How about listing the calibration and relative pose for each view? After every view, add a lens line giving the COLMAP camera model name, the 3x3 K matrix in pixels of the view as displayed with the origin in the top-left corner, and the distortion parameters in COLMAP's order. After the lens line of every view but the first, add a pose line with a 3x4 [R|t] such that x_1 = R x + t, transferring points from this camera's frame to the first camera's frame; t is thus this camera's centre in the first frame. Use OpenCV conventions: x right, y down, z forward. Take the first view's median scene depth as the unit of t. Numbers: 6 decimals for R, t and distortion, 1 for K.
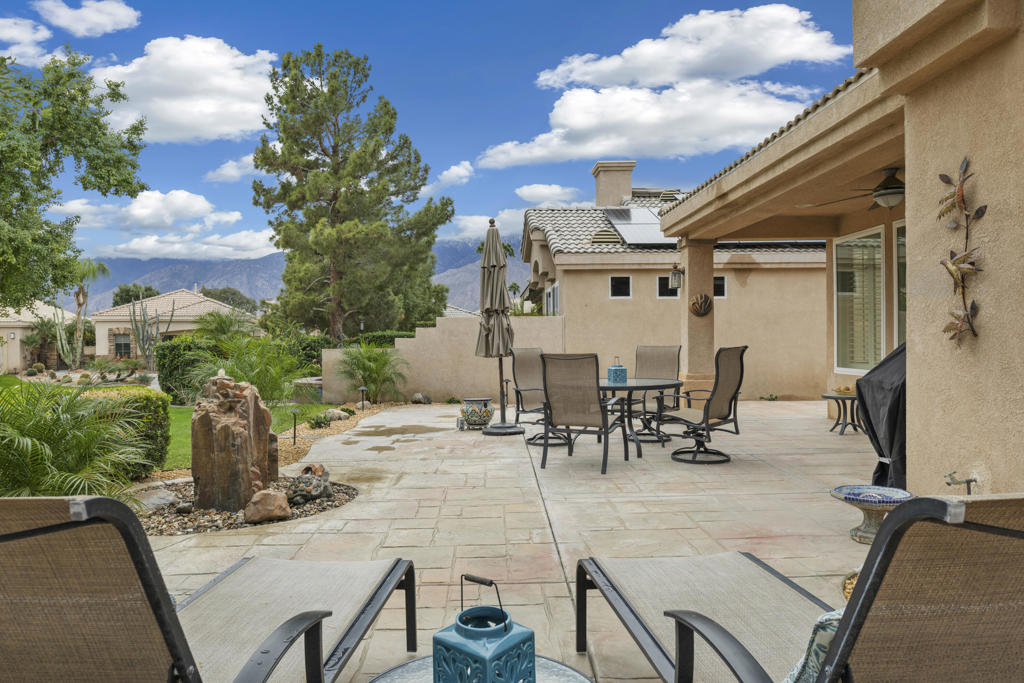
lens RADIAL K [[688.7, 0, 511.6], [0, 688.7, 341.6], [0, 0, 1]] dist [-0.003583, 0.005212]
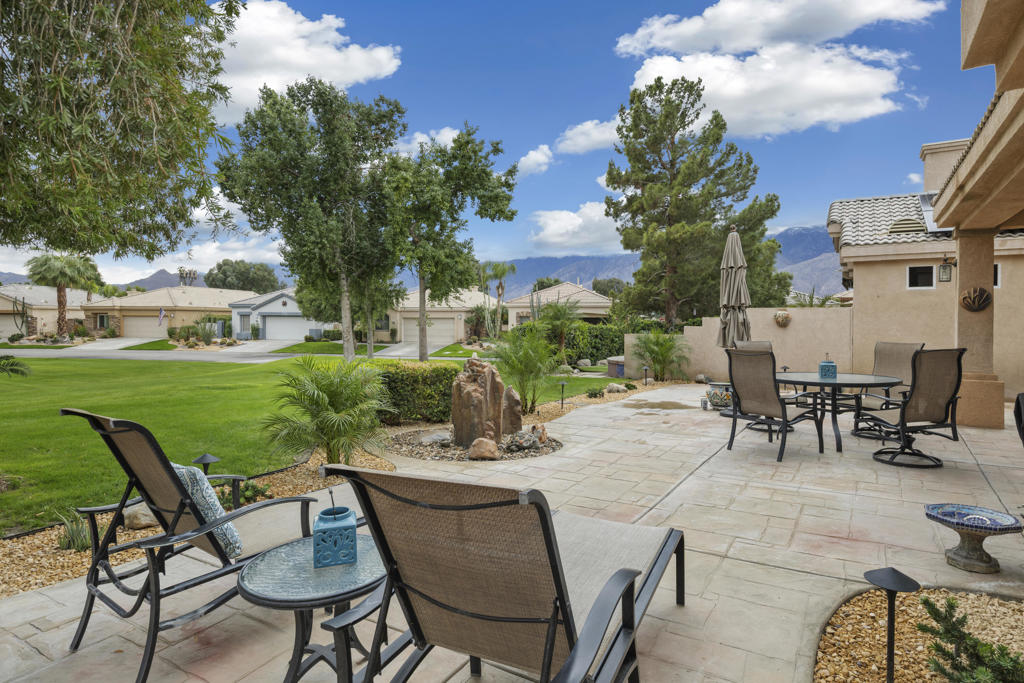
lens RADIAL K [[590.5, 0, 512.0], [0, 590.5, 319.2], [0, 0, 1]] dist [-0.002734, -0.001156]
pose [[0.844988, 0.010852, -0.534674, 0.106709], [-0.013483, 0.999909, -0.001014, -0.010280], [0.534615, 0.008066, 0.845058, -0.006676]]
